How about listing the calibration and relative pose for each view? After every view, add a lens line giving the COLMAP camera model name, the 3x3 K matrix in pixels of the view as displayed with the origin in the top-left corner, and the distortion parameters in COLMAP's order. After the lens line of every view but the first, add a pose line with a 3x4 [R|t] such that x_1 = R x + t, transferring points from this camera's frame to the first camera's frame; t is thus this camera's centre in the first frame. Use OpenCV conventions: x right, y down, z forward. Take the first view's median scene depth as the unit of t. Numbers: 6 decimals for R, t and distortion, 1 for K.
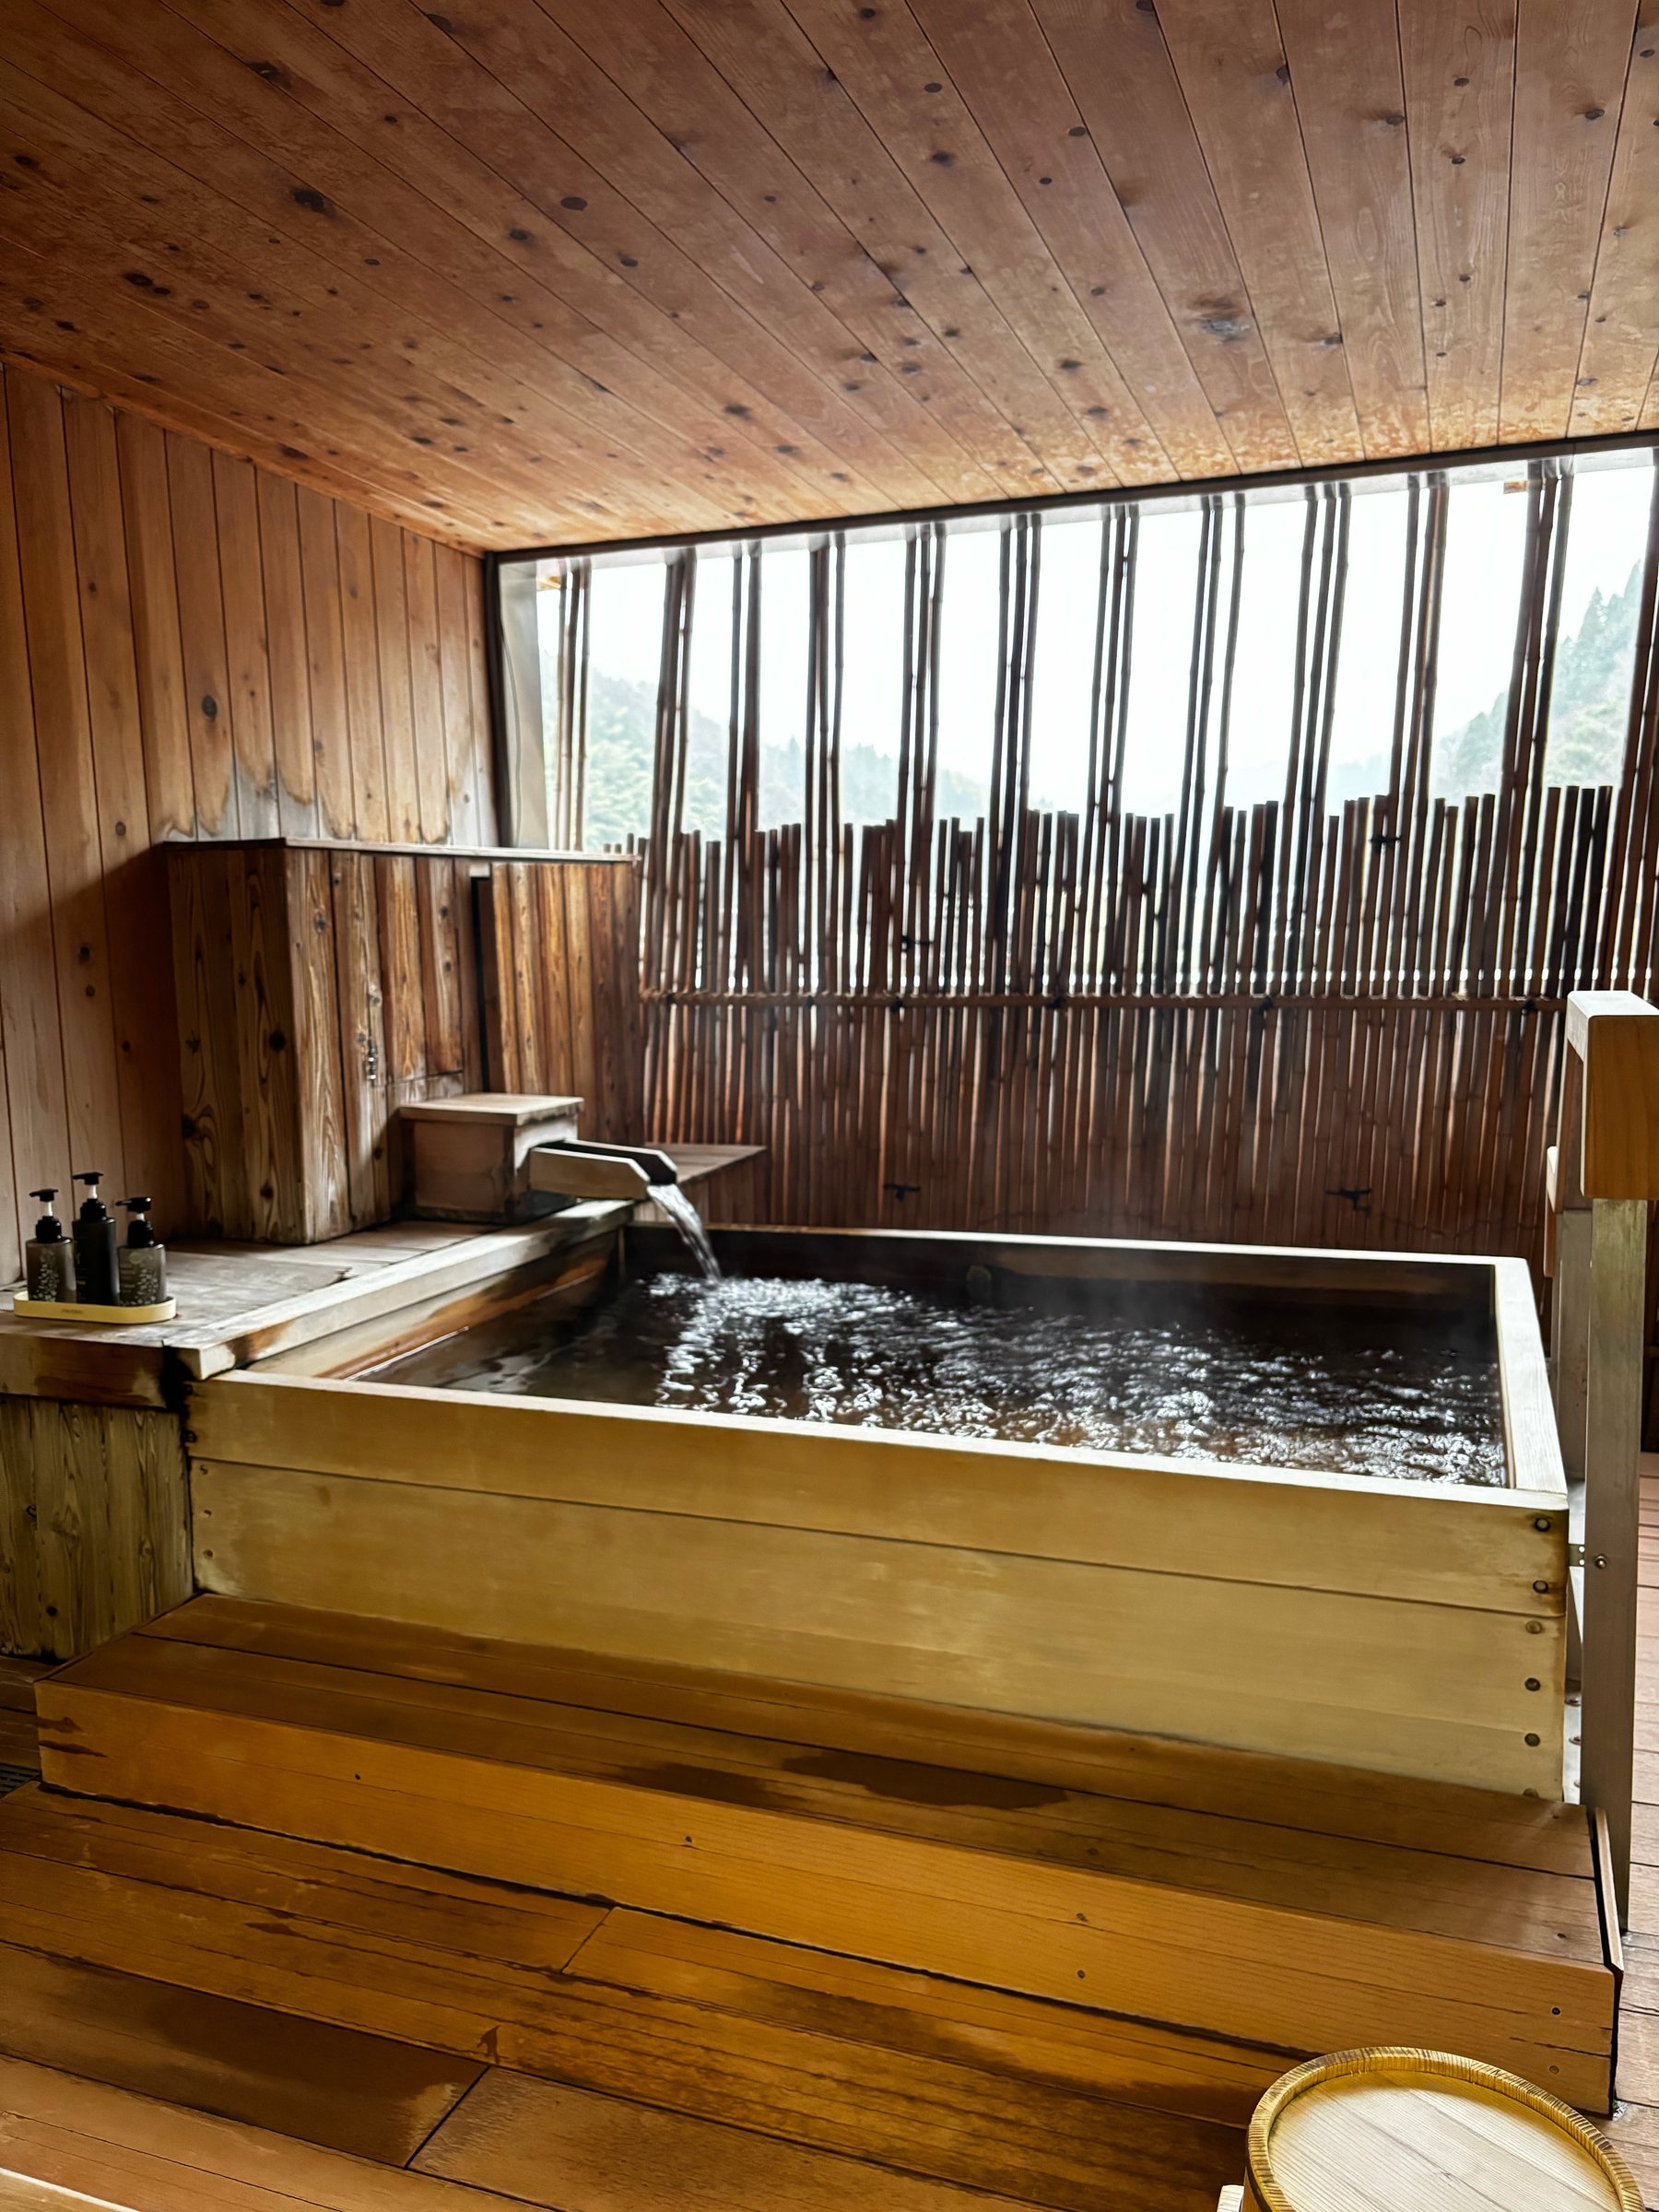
lens RADIAL K [[1588.1, 0, 829.5], [0, 1588.1, 1106.0], [0, 0, 1]] dist [0.038834, -0.006257]
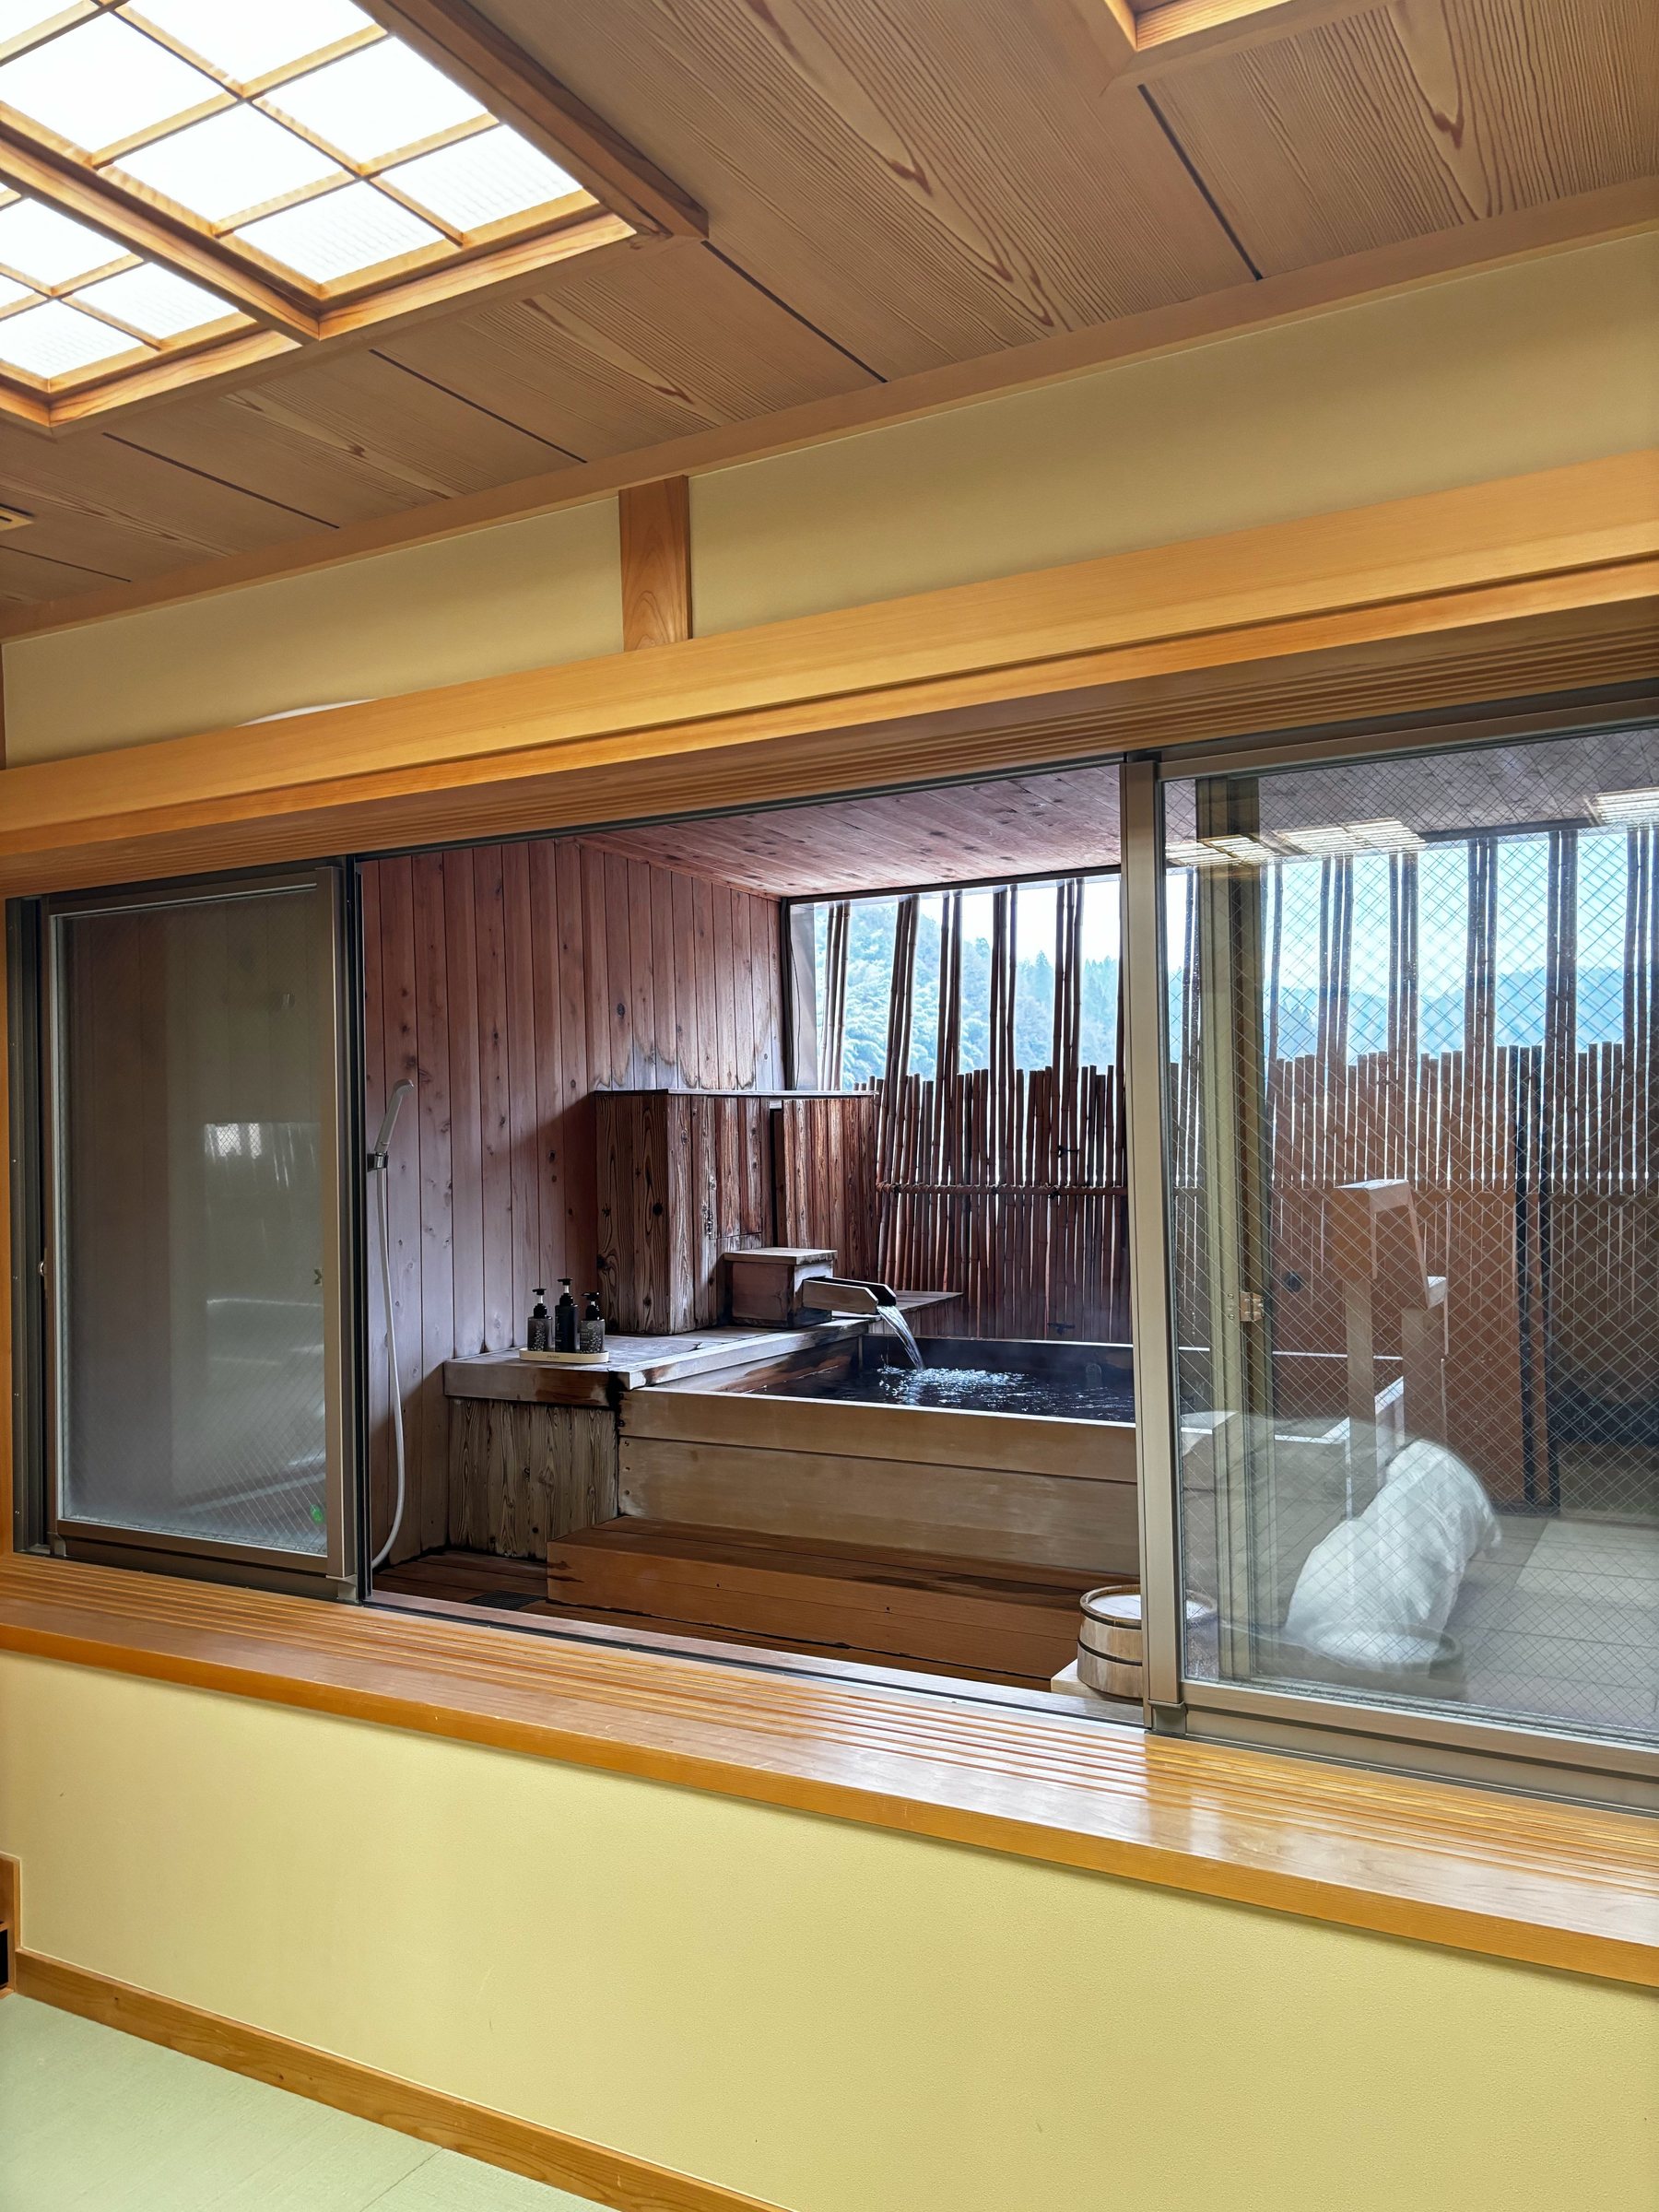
lens RADIAL K [[1669.5, 0, 829.5], [0, 1669.5, 1106.0], [0, 0, 1]] dist [-0.000272, 0.000028]
pose [[0.987854, -0.002390, -0.155368, 0.092569], [-0.017662, 0.991675, -0.127552, 0.064983], [0.154379, 0.128746, 0.979587, -0.628727]]
